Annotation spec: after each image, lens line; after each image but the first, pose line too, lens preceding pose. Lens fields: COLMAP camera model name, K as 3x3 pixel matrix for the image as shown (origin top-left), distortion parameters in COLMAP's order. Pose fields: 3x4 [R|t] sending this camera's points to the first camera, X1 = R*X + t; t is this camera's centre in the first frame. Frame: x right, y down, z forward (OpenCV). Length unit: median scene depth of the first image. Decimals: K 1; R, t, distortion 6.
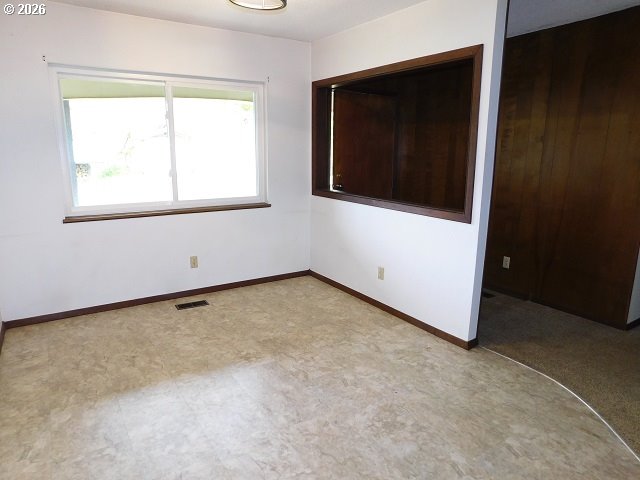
lens RADIAL K [[426.4, 0, 316.3], [0, 426.4, 243.6], [0, 0, 1]] dist [-0.070716, 0.062969]
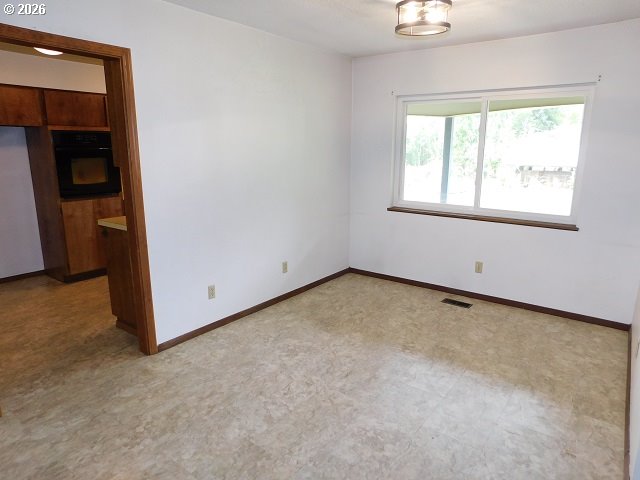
lens RADIAL K [[426.4, 0, 316.3], [0, 426.4, 243.6], [0, 0, 1]] dist [-0.070716, 0.062969]
pose [[0.337070, 0.204831, -0.918928, 0.582667], [-0.210433, 0.967744, 0.138524, -0.081394], [0.917661, 0.146680, 0.369301, 0.266602]]
